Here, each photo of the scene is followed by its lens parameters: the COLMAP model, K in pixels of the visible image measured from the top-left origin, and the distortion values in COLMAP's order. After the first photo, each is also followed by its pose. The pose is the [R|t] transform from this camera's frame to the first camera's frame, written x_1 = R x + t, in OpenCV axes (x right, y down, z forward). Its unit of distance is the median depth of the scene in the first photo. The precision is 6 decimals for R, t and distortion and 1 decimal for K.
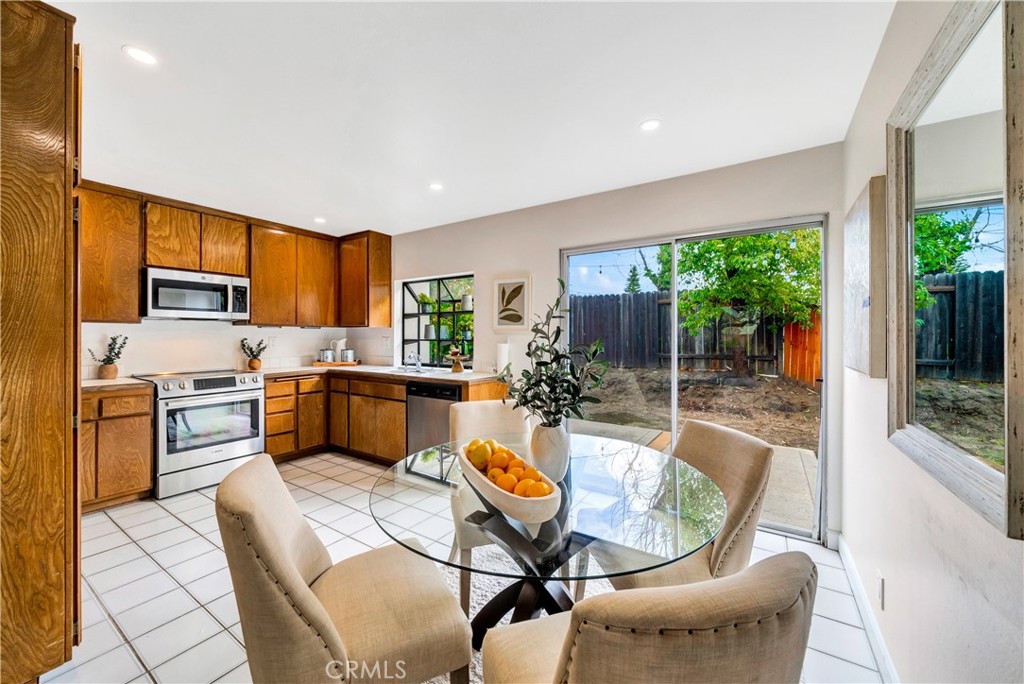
lens RADIAL K [[384.0, 0, 512.5], [0, 384.0, 332.2], [0, 0, 1]] dist [0.000593, 0.000039]
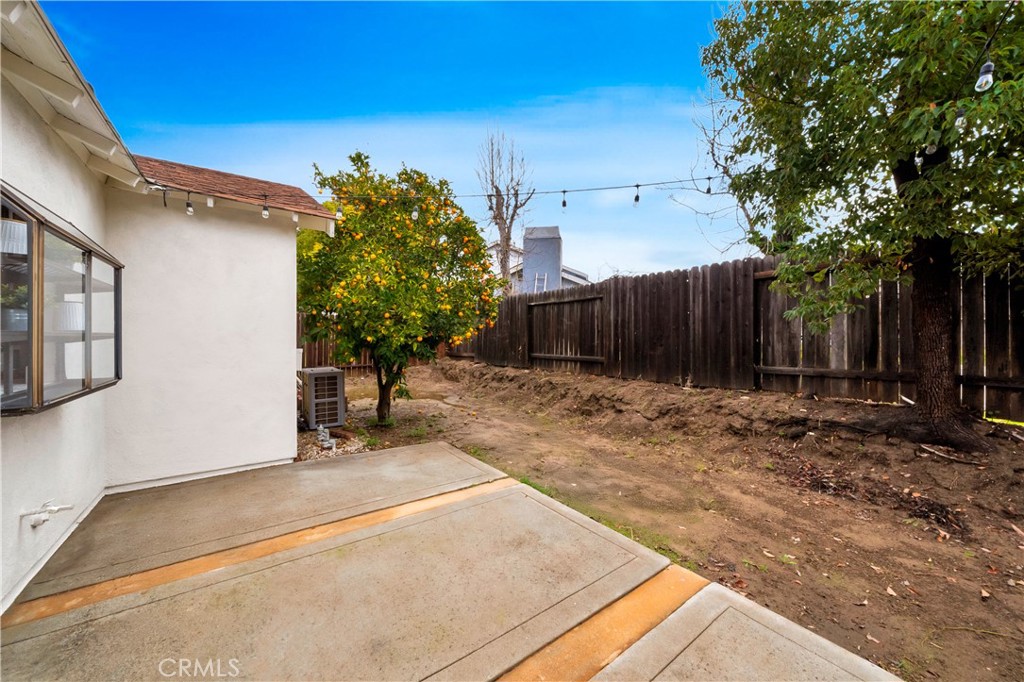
lens RADIAL K [[364.5, 0, 518.3], [0, 364.5, 339.3], [0, 0, 1]] dist [-0.008327, -0.000016]
pose [[0.941199, 0.001451, -0.337851, 0.241888], [0.001522, 0.999962, 0.008533, 0.011739], [0.337851, -0.008545, 0.941161, 0.385762]]
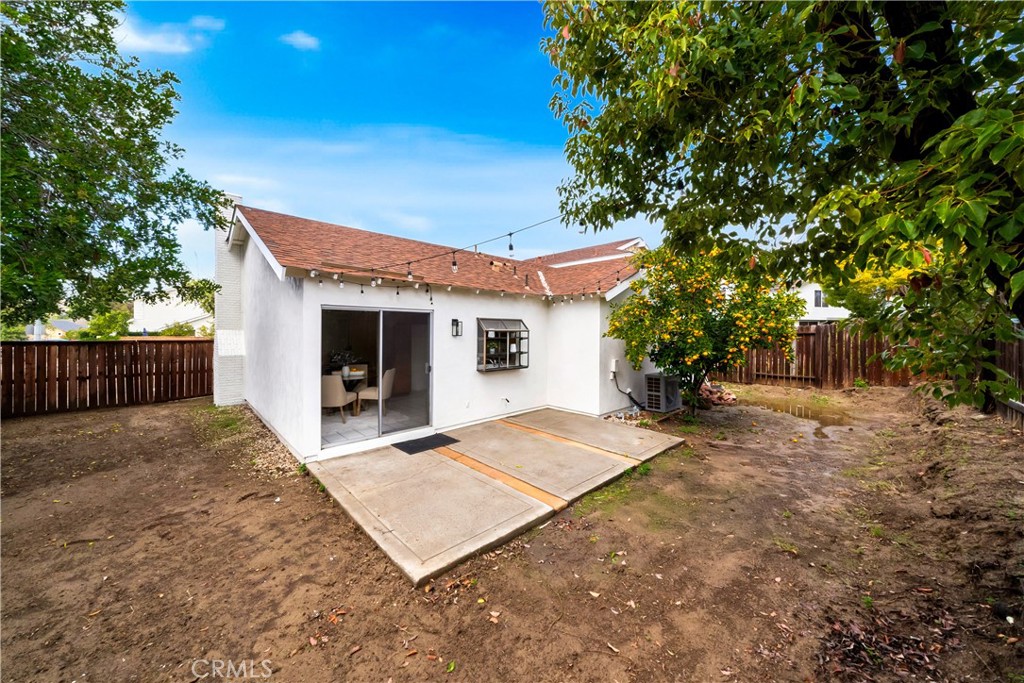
lens RADIAL K [[364.5, 0, 518.3], [0, 364.5, 339.8], [0, 0, 1]] dist [-0.008327, -0.000016]
pose [[-0.212373, 0.020999, -0.976963, 0.689187], [-0.003238, 0.999748, 0.022193, -0.035921], [0.977183, 0.007877, -0.212252, 0.684947]]
